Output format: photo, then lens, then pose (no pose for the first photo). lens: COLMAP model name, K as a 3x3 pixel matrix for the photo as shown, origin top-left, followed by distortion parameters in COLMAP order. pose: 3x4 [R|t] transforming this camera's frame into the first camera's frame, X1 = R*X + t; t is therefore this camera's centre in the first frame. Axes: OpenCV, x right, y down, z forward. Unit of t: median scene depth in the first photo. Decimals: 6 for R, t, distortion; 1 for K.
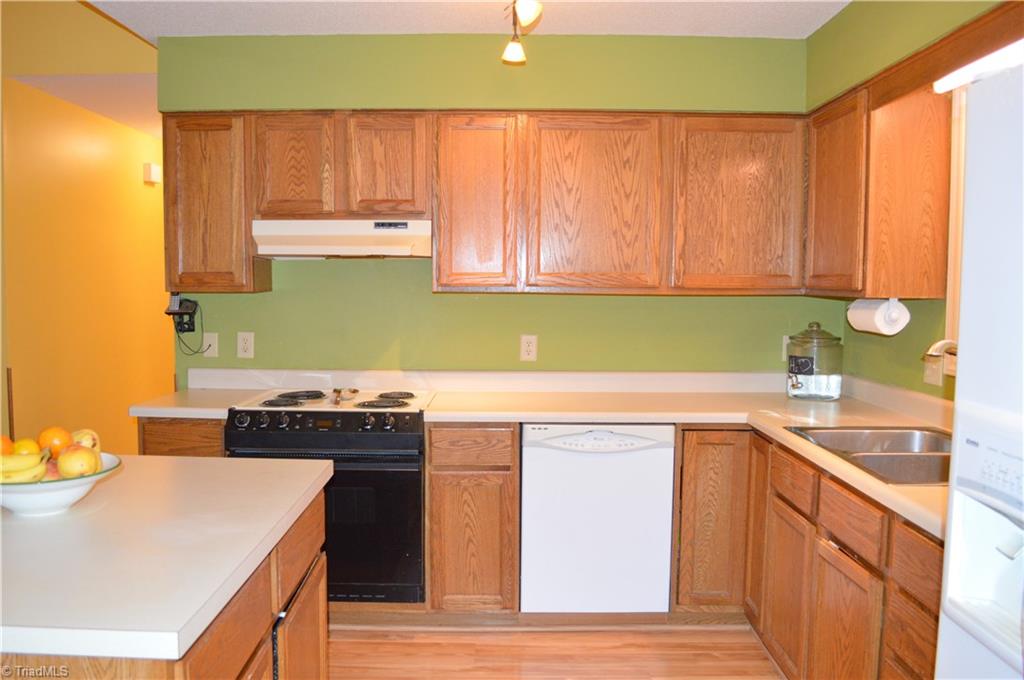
lens RADIAL K [[851.7, 0, 512.0], [0, 851.7, 340.0], [0, 0, 1]] dist [-0.077952, 0.000087]
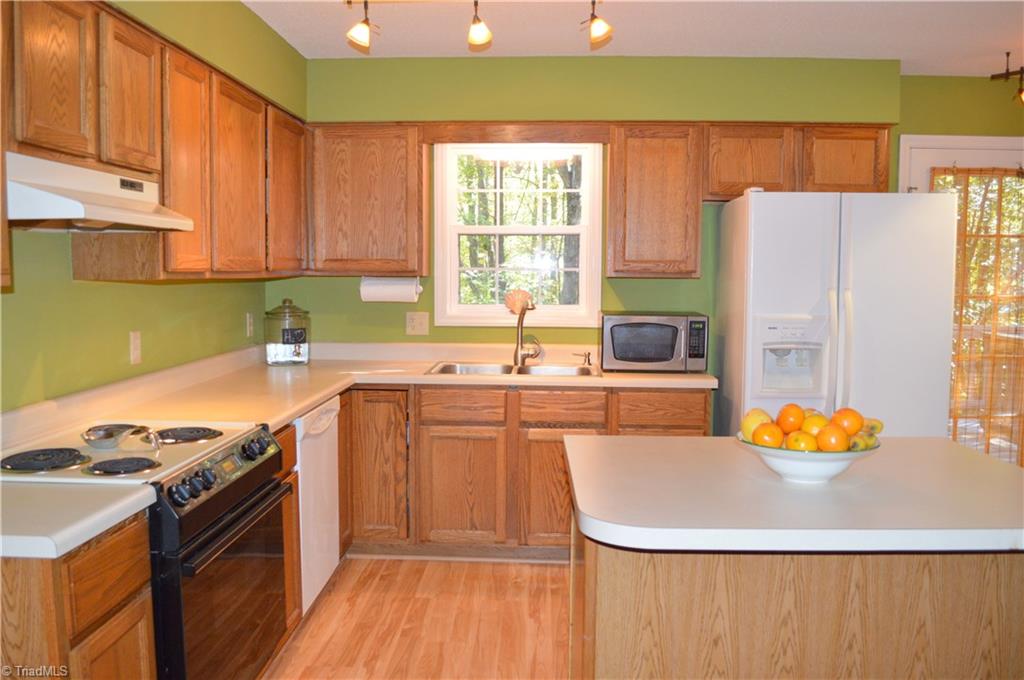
lens RADIAL K [[833.8, 0, 512.0], [0, 833.8, 340.0], [0, 0, 1]] dist [-0.075280, 0.003592]
pose [[0.042428, -0.088582, 0.995165, -0.814384], [0.058123, 0.994594, 0.086053, -0.048102], [-0.997407, 0.054190, 0.047347, 0.663535]]
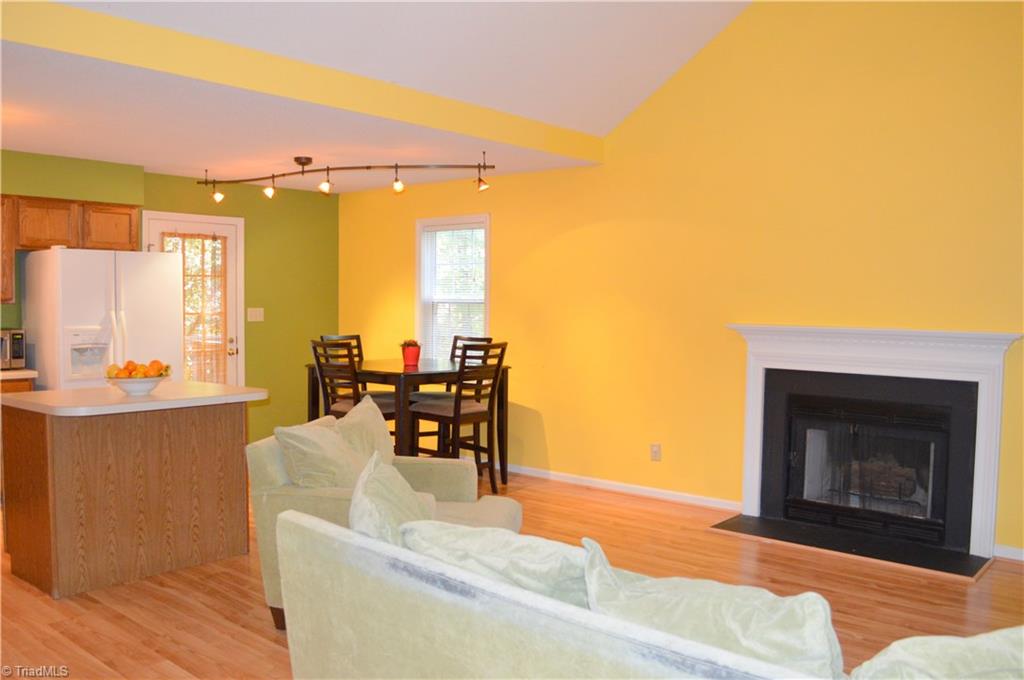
lens RADIAL K [[851.7, 0, 512.0], [0, 851.7, 340.0], [0, 0, 1]] dist [-0.077952, 0.000087]
pose [[-0.758291, -0.044563, 0.650391, -1.471161], [0.026071, 0.994790, 0.098556, -0.083925], [-0.651394, 0.091690, -0.753179, 1.055020]]
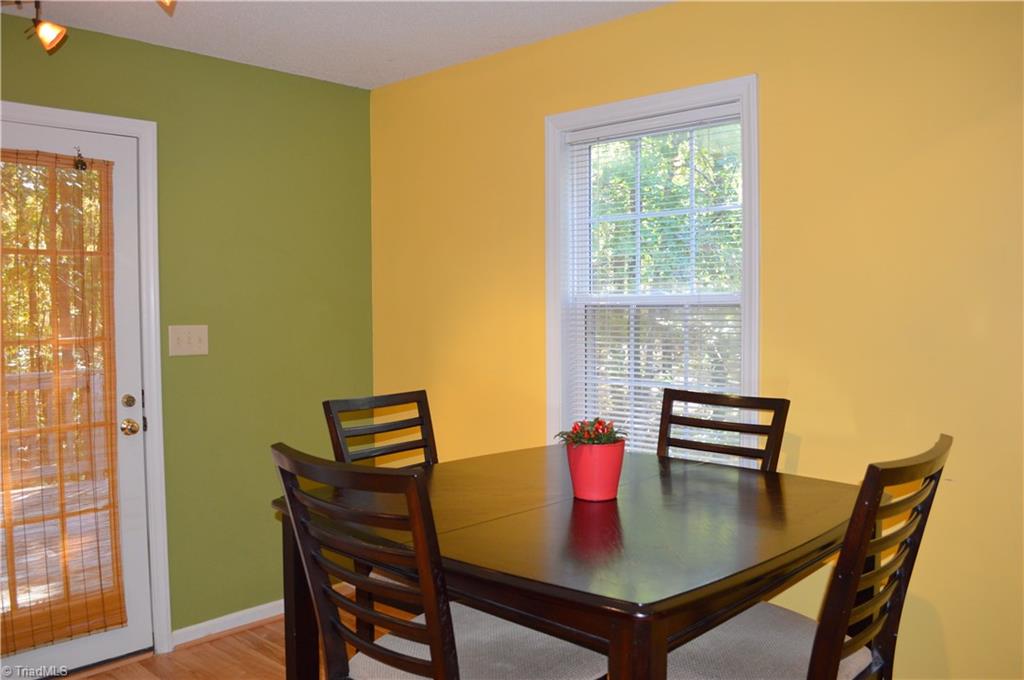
lens RADIAL K [[818.7, 0, 512.0], [0, 818.7, 340.0], [0, 0, 1]] dist [-0.071749, 0.001851]
pose [[-0.736574, -0.029712, 0.675704, -0.452363], [0.043994, 0.994814, 0.091702, -0.020699], [-0.674925, 0.097272, -0.731447, 0.264658]]
